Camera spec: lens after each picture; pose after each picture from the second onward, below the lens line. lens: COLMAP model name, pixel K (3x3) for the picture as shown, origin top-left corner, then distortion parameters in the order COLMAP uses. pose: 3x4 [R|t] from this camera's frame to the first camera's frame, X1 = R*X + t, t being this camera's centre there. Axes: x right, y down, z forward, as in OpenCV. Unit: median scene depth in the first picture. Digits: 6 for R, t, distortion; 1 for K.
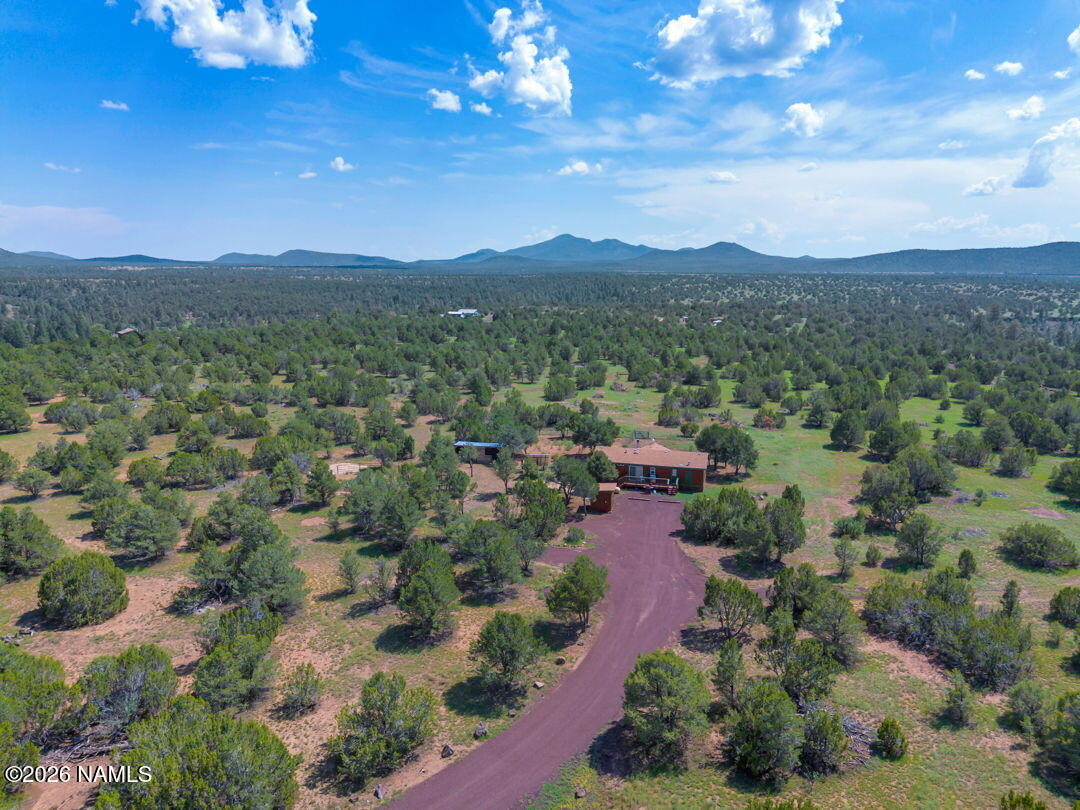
lens RADIAL K [[771.2, 0, 537.0], [0, 771.2, 382.7], [0, 0, 1]] dist [0.060257, -0.056721]
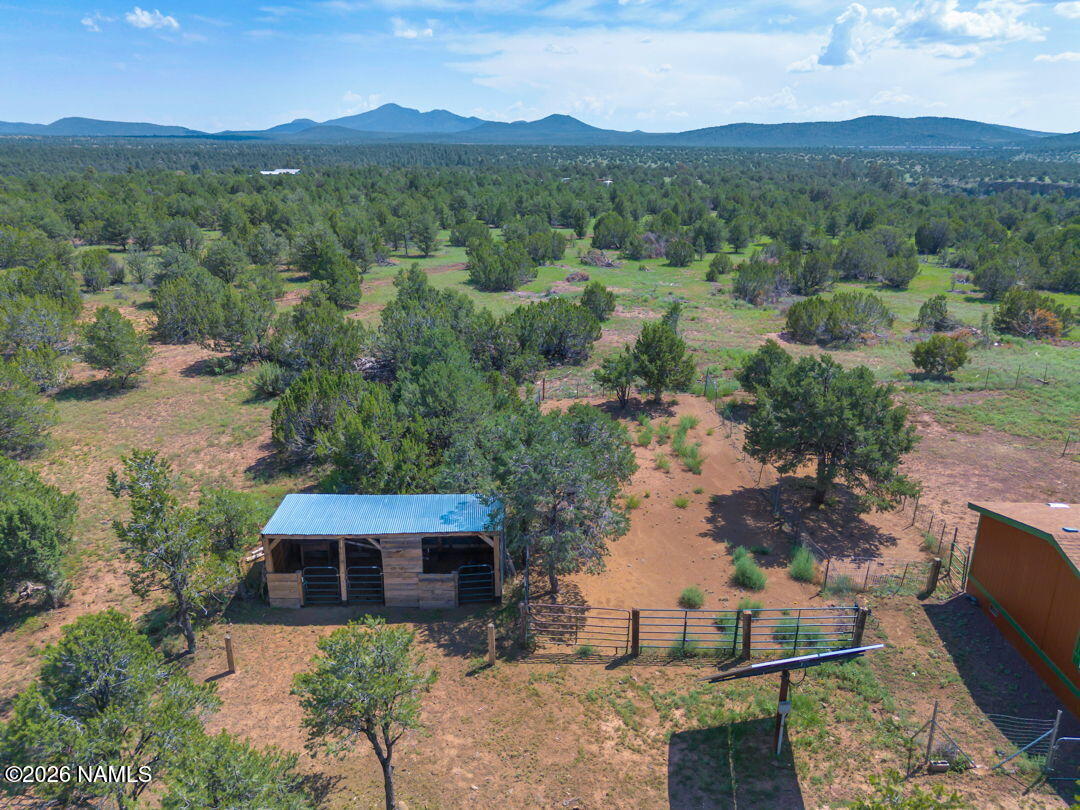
lens RADIAL K [[785.3, 0, 541.6], [0, 785.3, 379.4], [0, 0, 1]] dist [0.006070, 0.001185]
pose [[0.976708, -0.058838, 0.206346, -0.095475], [0.028279, 0.988579, 0.148029, 0.014850], [-0.212699, -0.138746, 0.967217, 0.987239]]
